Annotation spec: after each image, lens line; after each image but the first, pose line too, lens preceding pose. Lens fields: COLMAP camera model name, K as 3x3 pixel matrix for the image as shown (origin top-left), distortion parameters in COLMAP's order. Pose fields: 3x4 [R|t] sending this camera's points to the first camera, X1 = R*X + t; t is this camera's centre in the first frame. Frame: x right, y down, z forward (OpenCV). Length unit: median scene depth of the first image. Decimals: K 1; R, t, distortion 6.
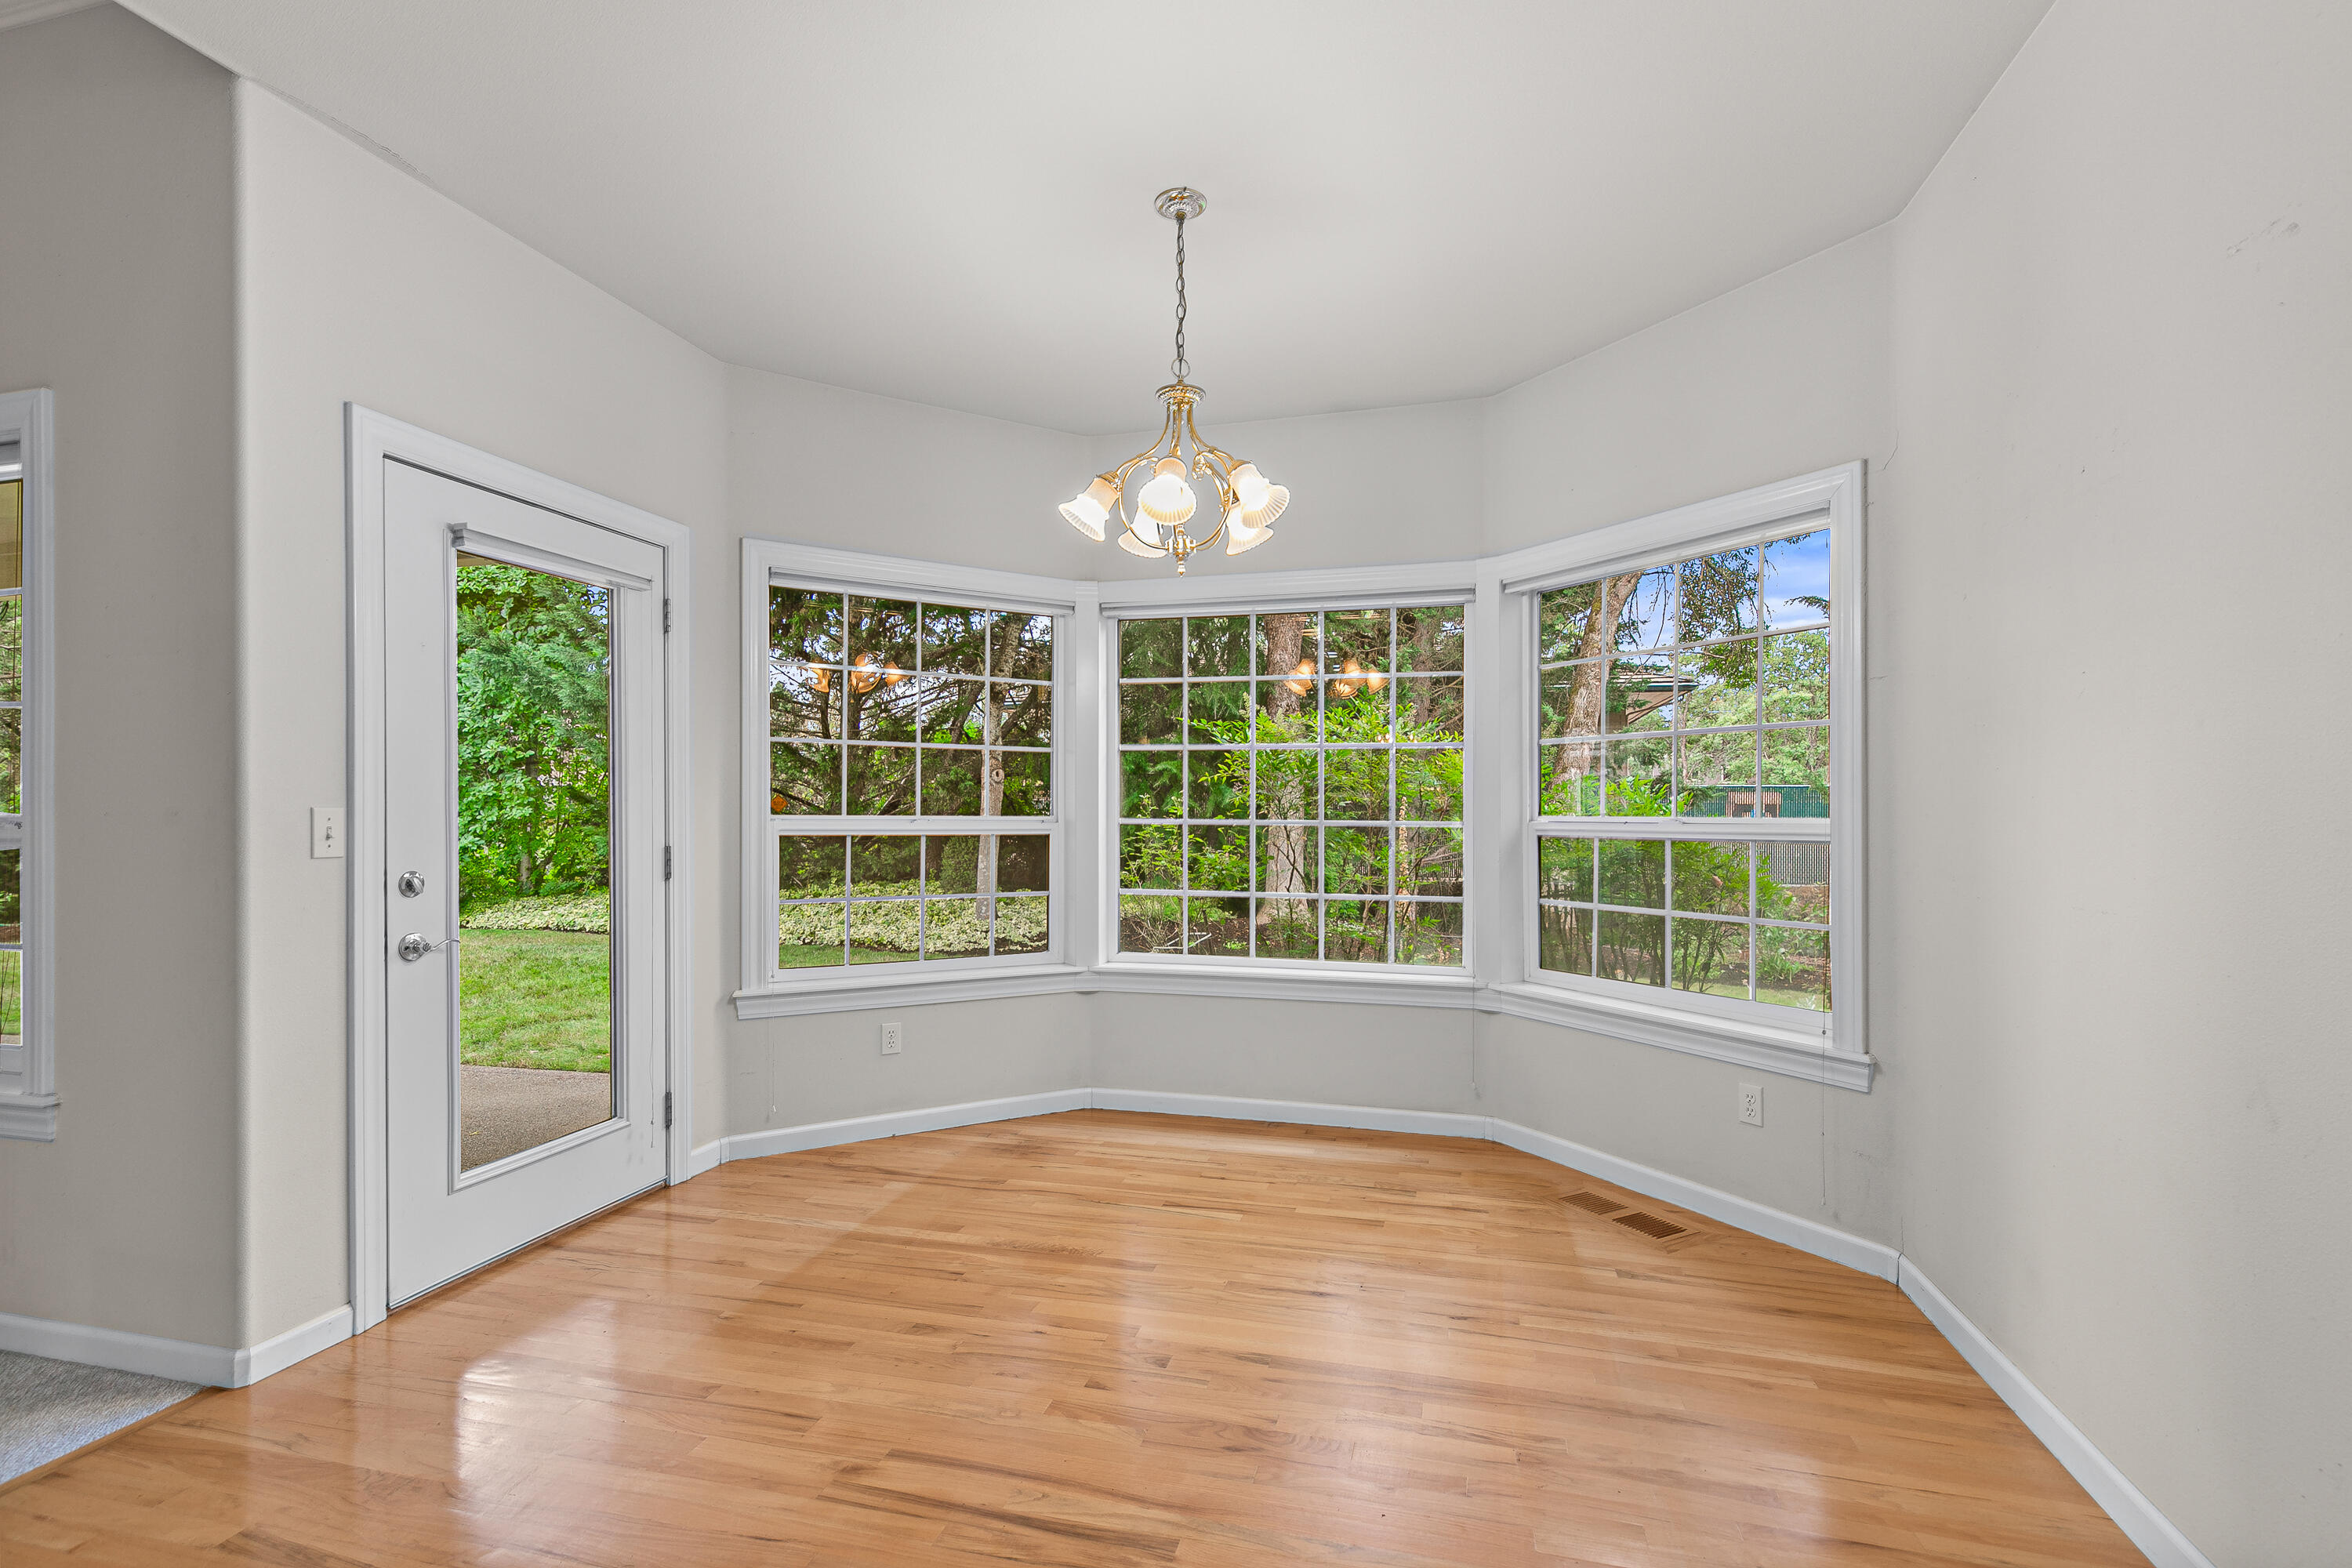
lens RADIAL K [[1068.9, 0, 1175.9], [0, 1068.9, 818.4], [0, 0, 1]] dist [0.011795, -0.000552]
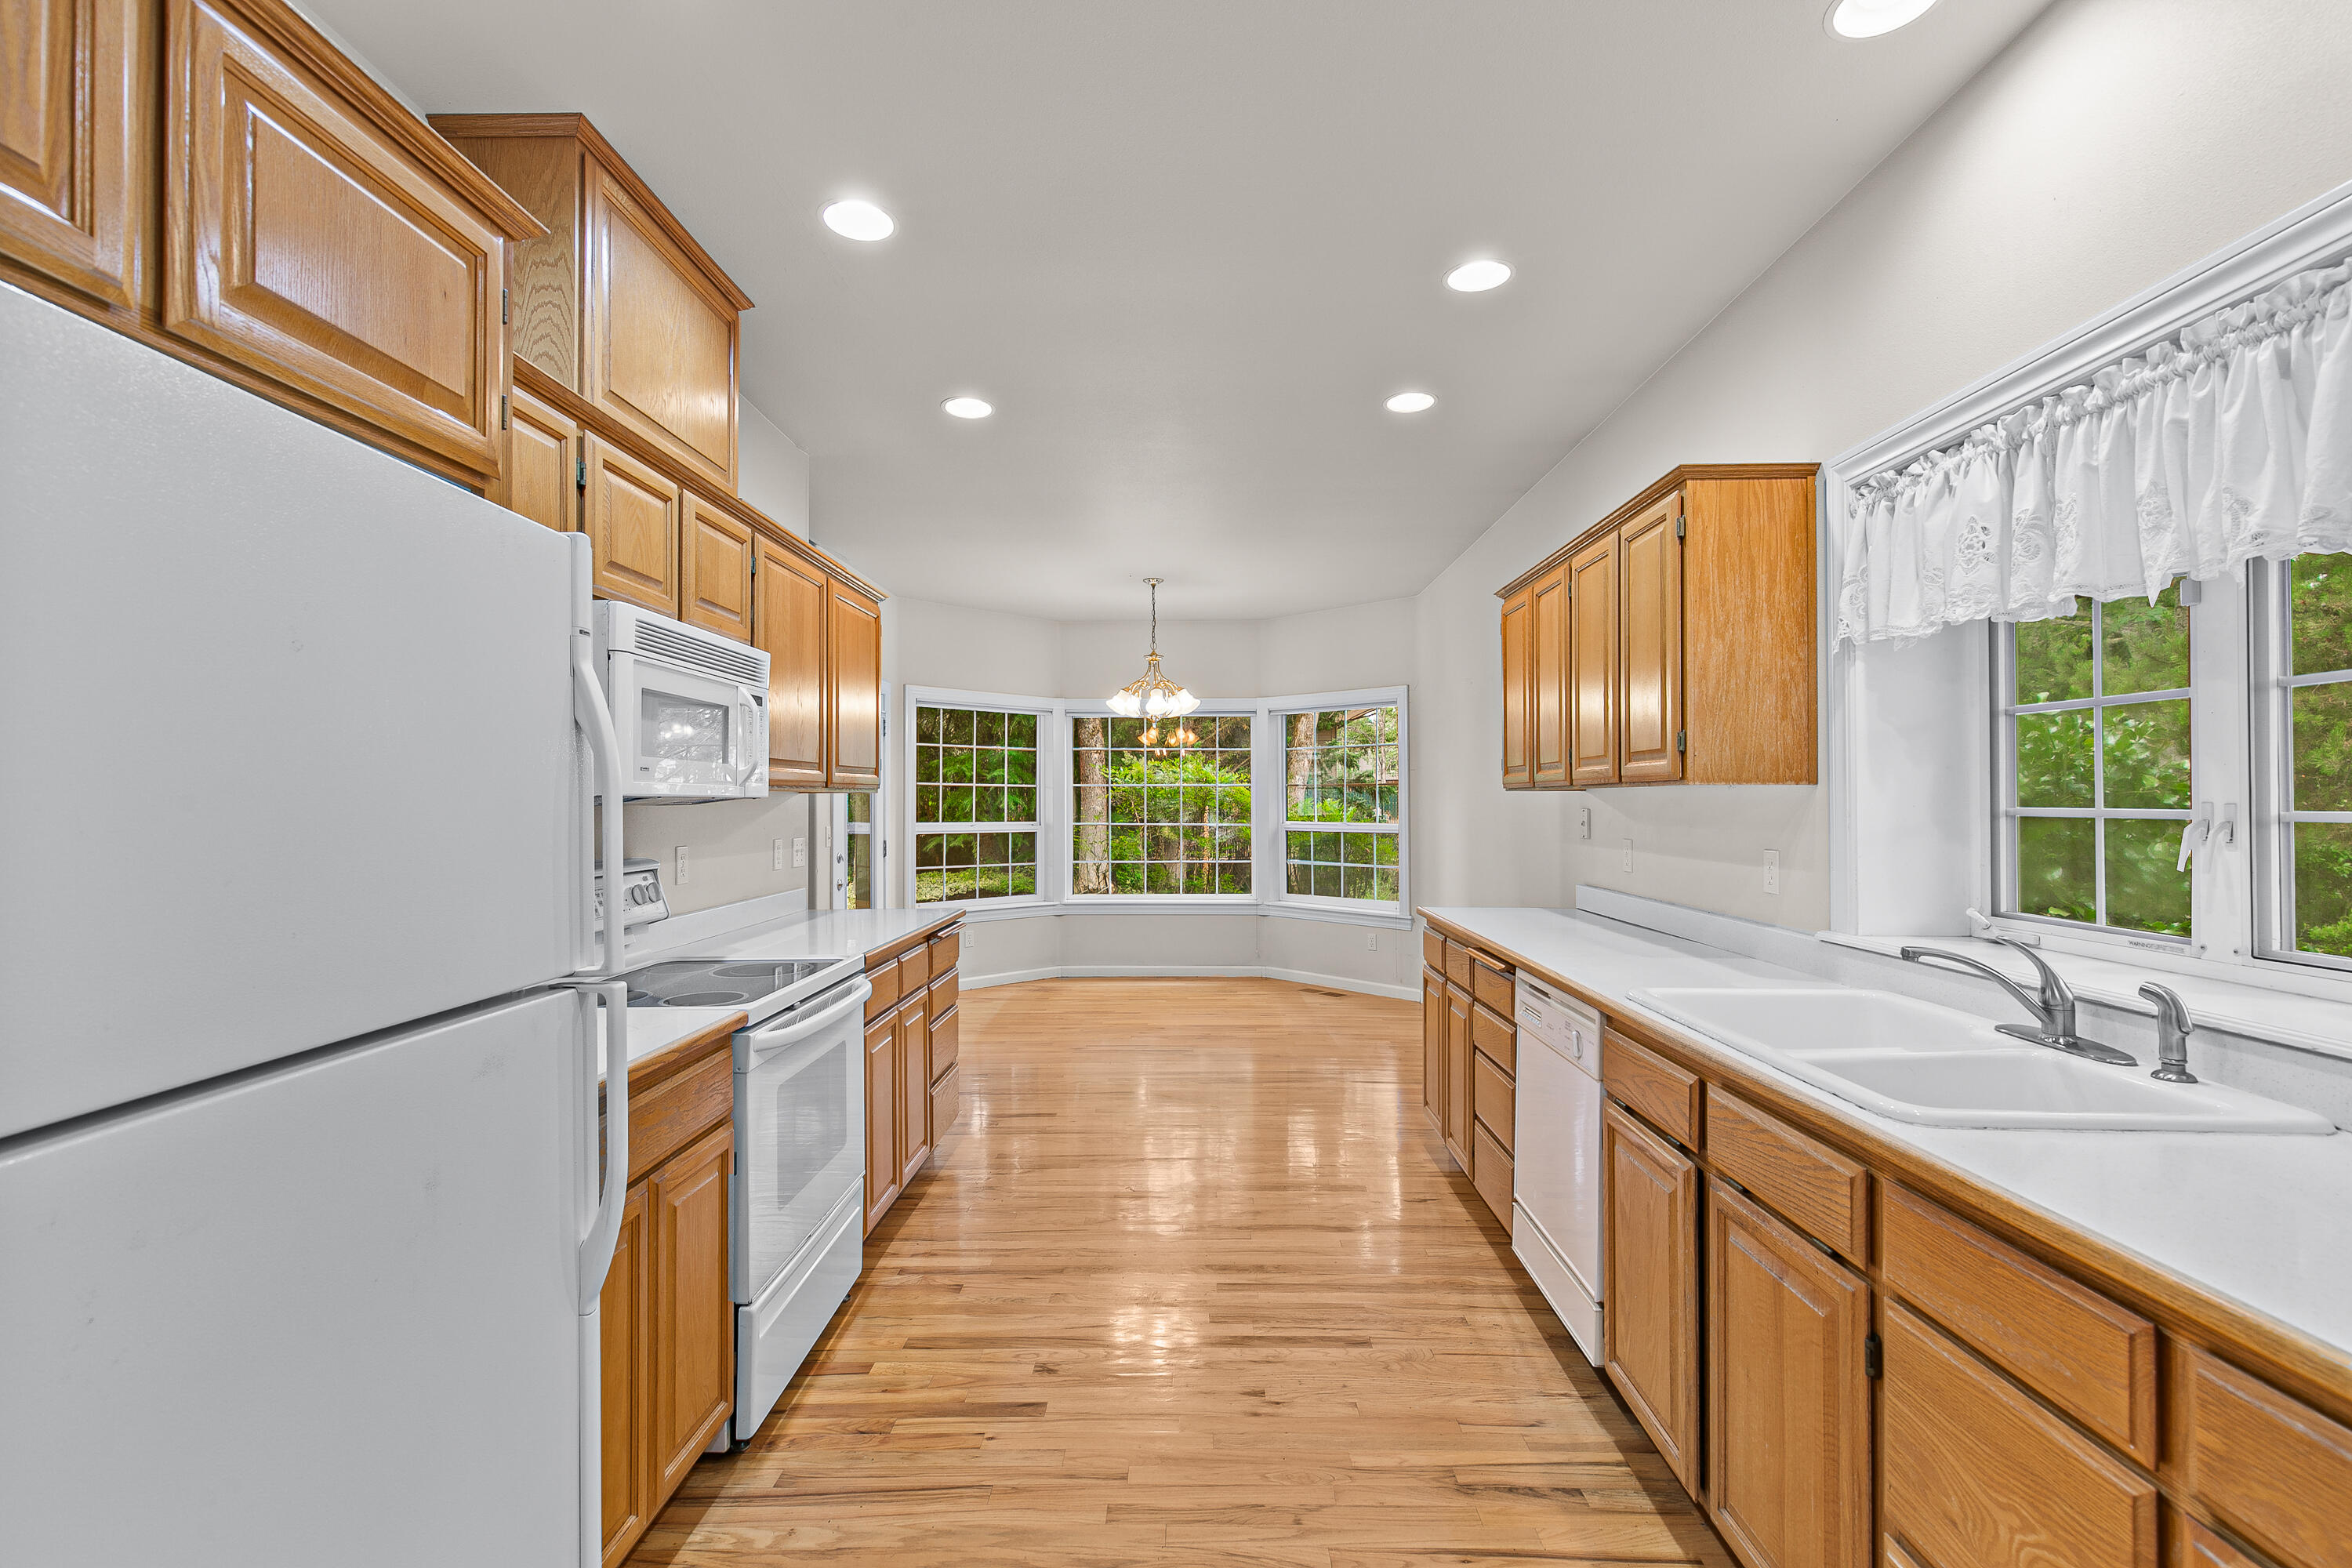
lens RADIAL K [[1068.9, 0, 1187.3], [0, 1068.9, 789.3], [0, 0, 1]] dist [0.011795, -0.000552]
pose [[0.967456, -0.001708, 0.253034, -0.360081], [0.004450, 0.999937, -0.010263, -0.040864], [-0.253001, 0.011055, 0.967403, -0.928530]]
